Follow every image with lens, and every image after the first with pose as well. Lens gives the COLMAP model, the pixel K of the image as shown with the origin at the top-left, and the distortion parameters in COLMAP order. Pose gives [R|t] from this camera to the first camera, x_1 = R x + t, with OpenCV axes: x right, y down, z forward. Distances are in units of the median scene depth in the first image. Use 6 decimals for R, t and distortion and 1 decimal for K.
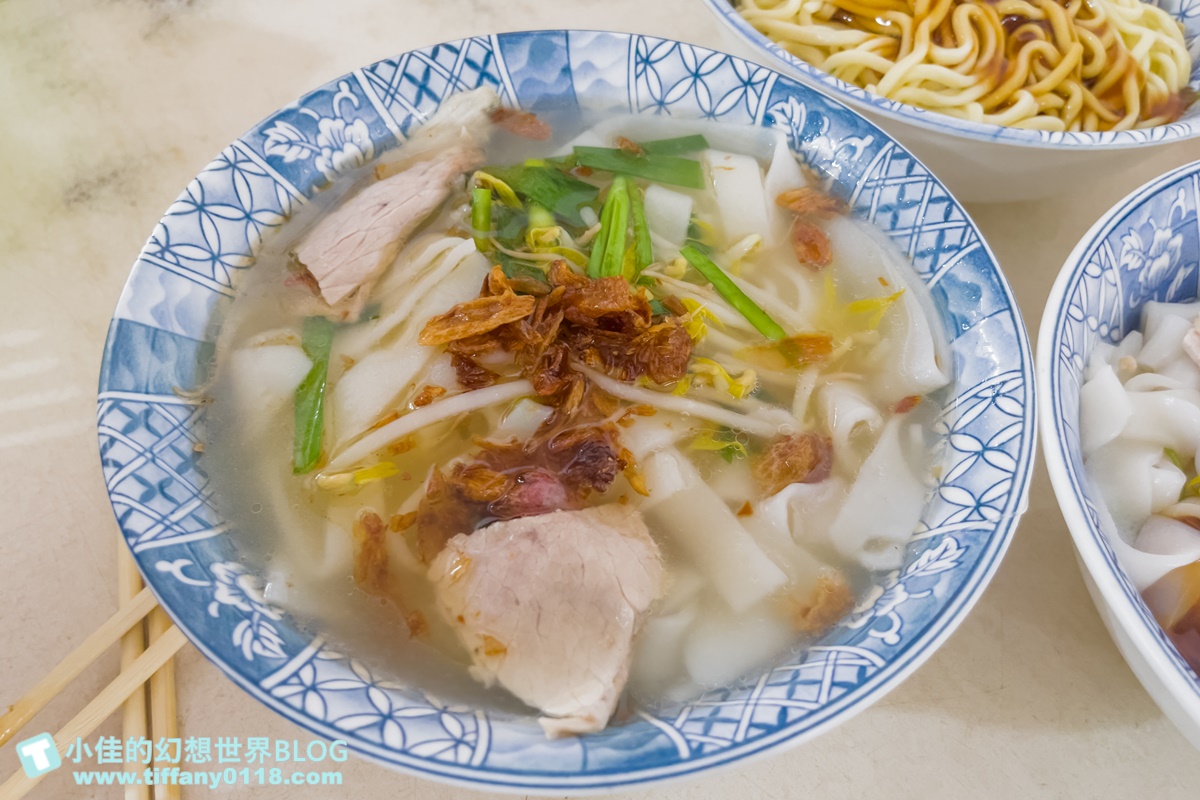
lens RADIAL K [[957.1, 0, 597.7], [0, 957.1, 394.3], [0, 0, 1]] dist [0.011671, 0.008115]
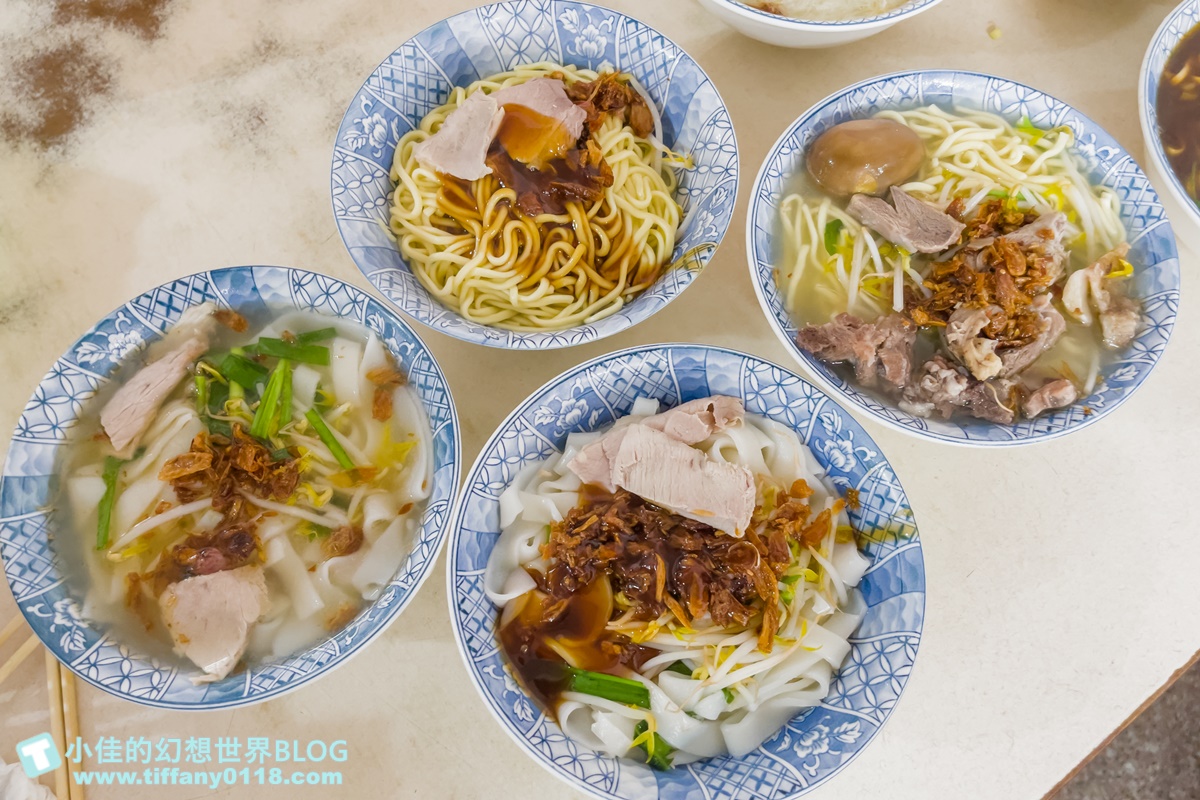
lens RADIAL K [[917.7, 0, 577.2], [0, 917.7, 396.3], [0, 0, 1]] dist [0.053024, -0.071101]
pose [[0.998704, -0.005100, -0.050641, 0.734044], [0.016657, 0.972928, 0.230508, -0.612083], [0.048094, -0.231053, 0.971752, -0.726865]]
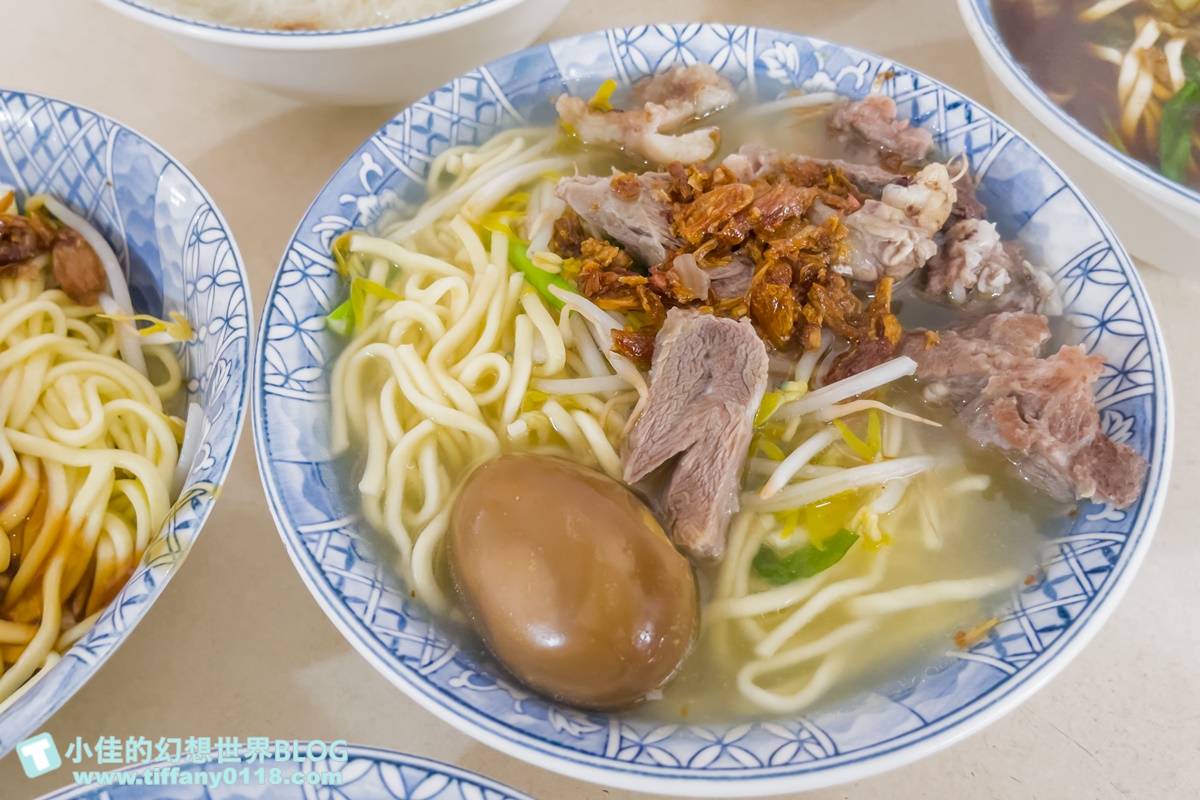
lens RADIAL K [[957.1, 0, 597.7], [0, 957.1, 394.3], [0, 0, 1]] dist [0.011671, 0.008115]
pose [[0.956819, -0.263138, 0.123512, 1.170498], [0.259904, 0.964725, 0.041896, -0.498295], [-0.130180, -0.007985, 0.991458, 0.336089]]
